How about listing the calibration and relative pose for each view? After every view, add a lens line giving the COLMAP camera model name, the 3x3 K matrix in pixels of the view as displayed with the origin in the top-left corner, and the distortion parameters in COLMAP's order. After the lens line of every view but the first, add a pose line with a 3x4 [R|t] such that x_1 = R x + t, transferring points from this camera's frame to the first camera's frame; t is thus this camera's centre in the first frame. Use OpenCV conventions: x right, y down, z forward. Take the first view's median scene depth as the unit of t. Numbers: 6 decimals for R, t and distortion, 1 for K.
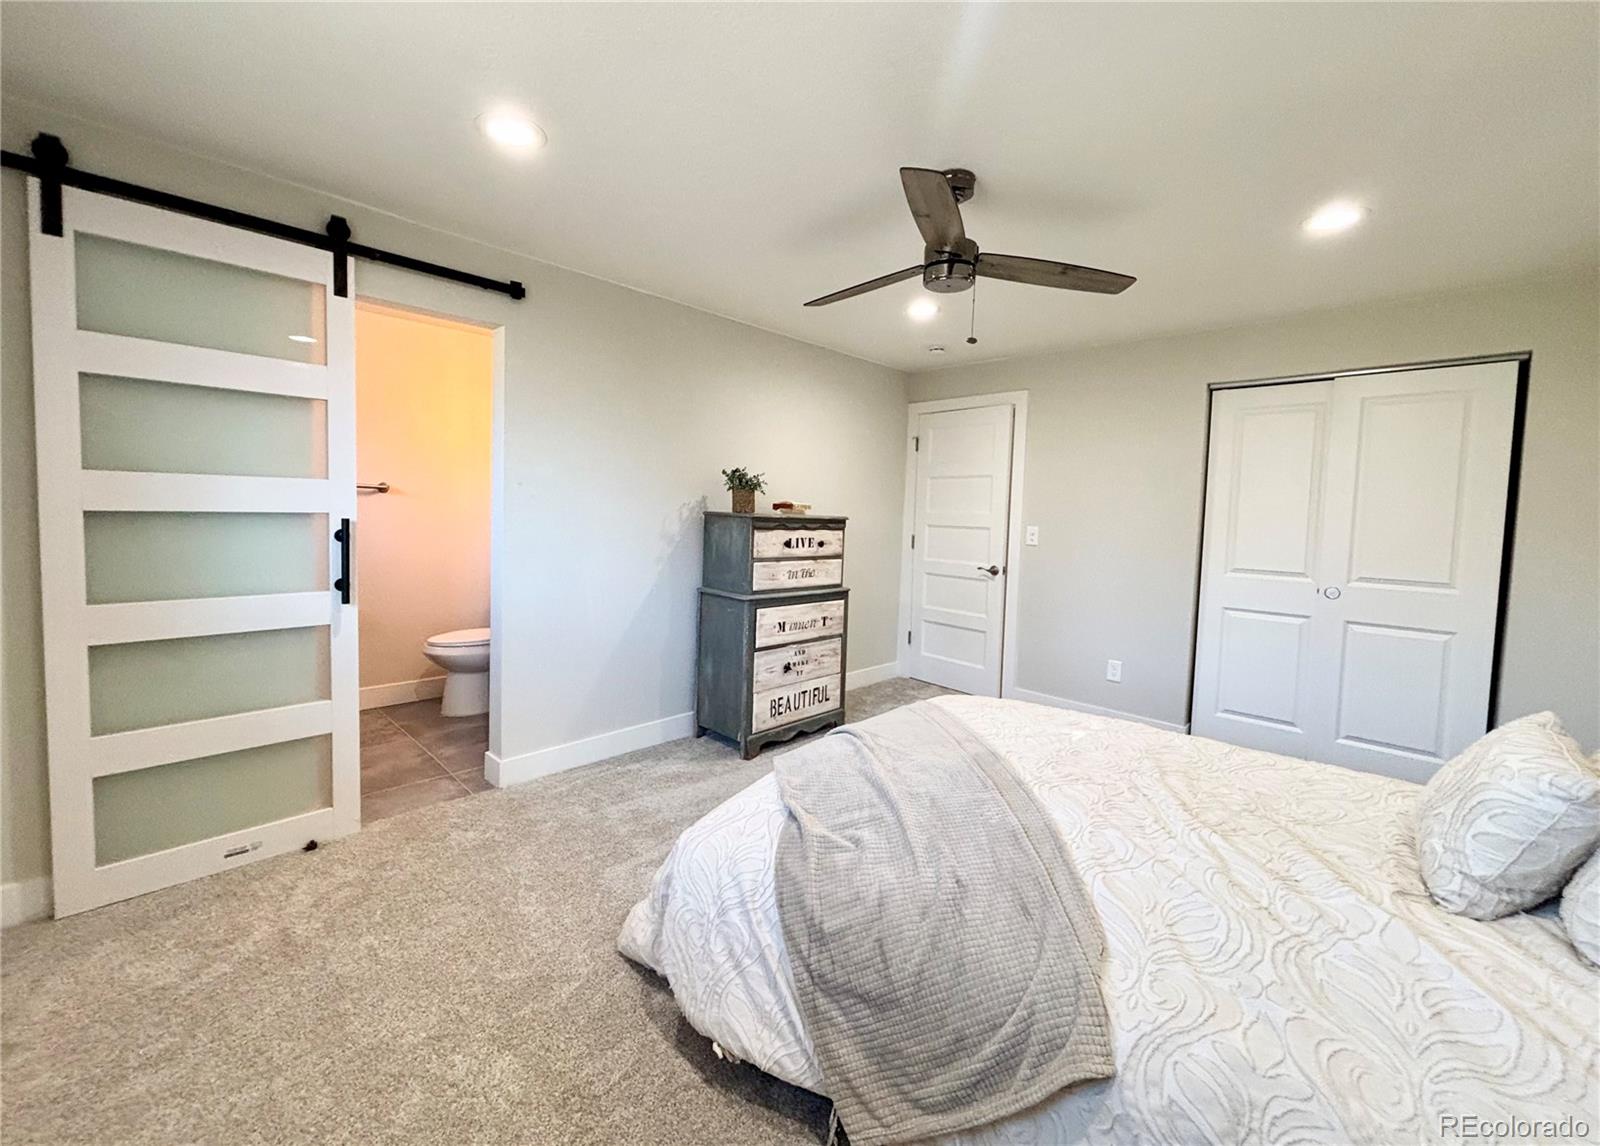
lens RADIAL K [[626.5, 0, 801.9], [0, 626.5, 541.7], [0, 0, 1]] dist [0.000342, -0.000066]
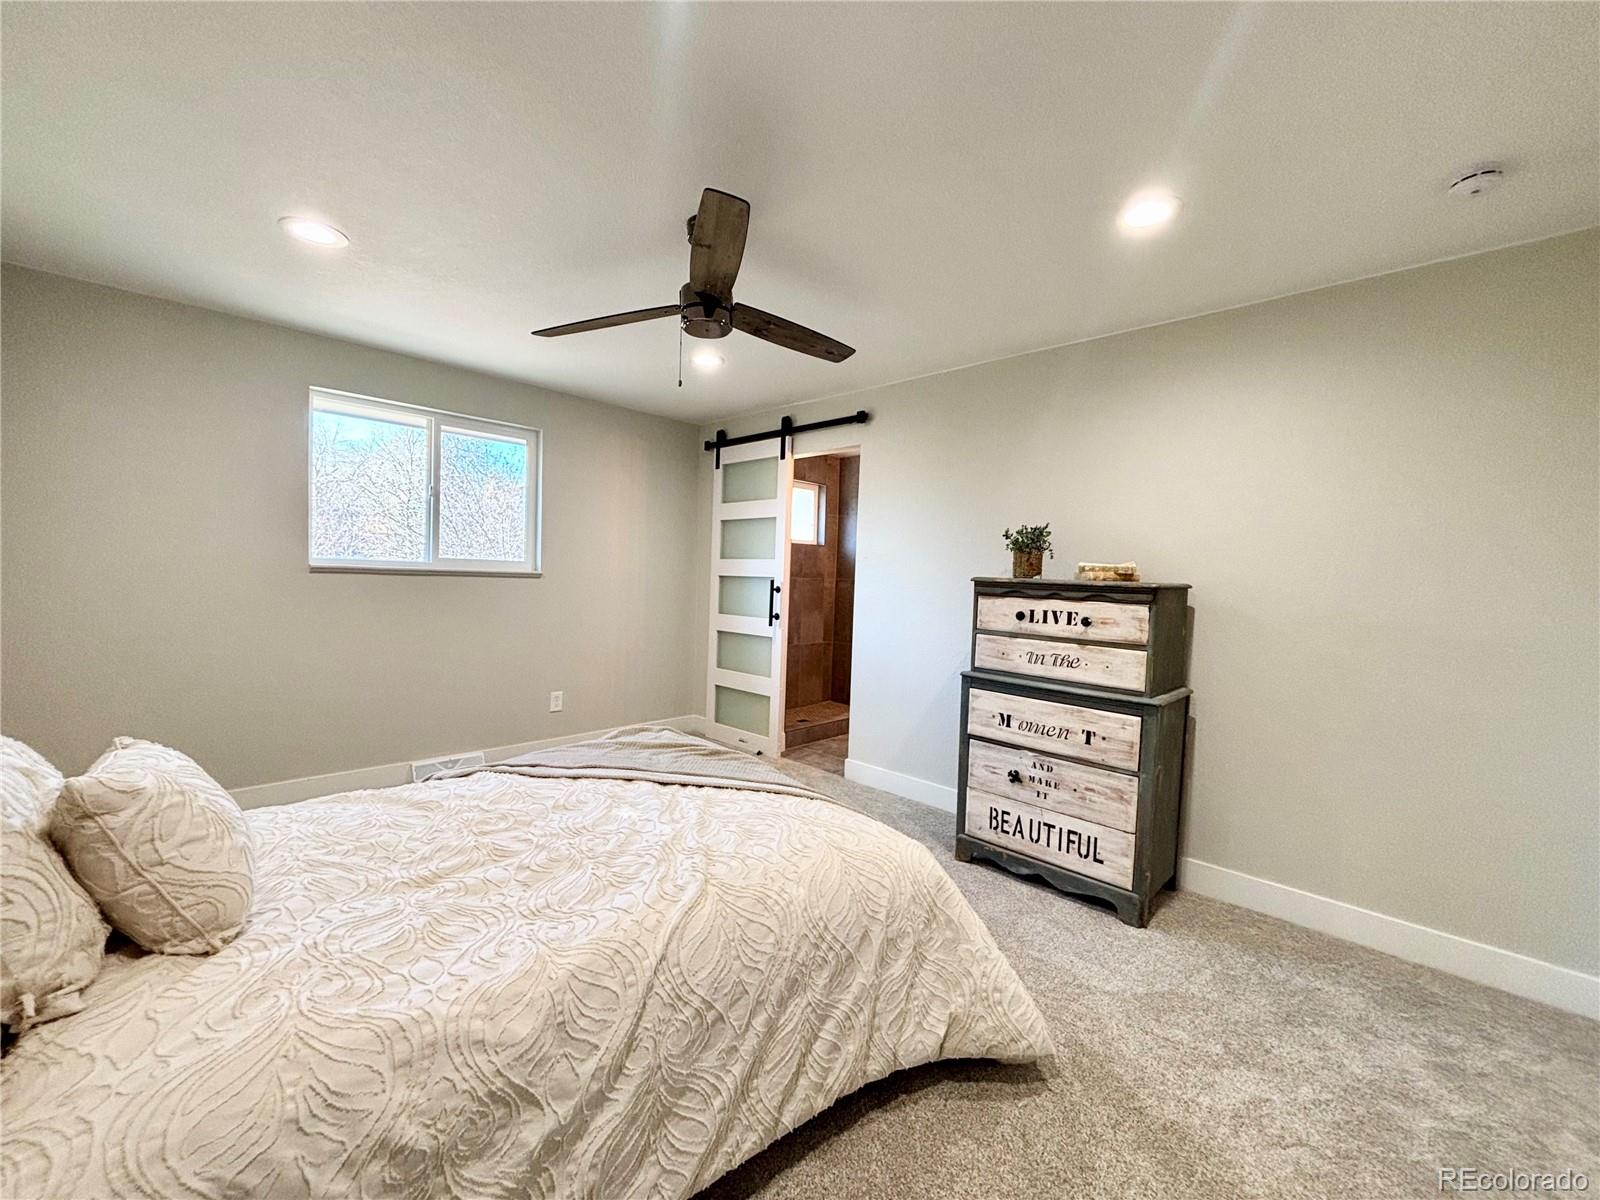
lens RADIAL K [[645.3, 0, 797.9], [0, 645.3, 597.2], [0, 0, 1]] dist [-0.000883, 0.000651]
pose [[0.003146, 0.002364, -0.999992, 0.767102], [-0.085958, 0.996297, 0.002084, 0.002171], [0.996294, 0.085951, 0.003338, 0.710150]]
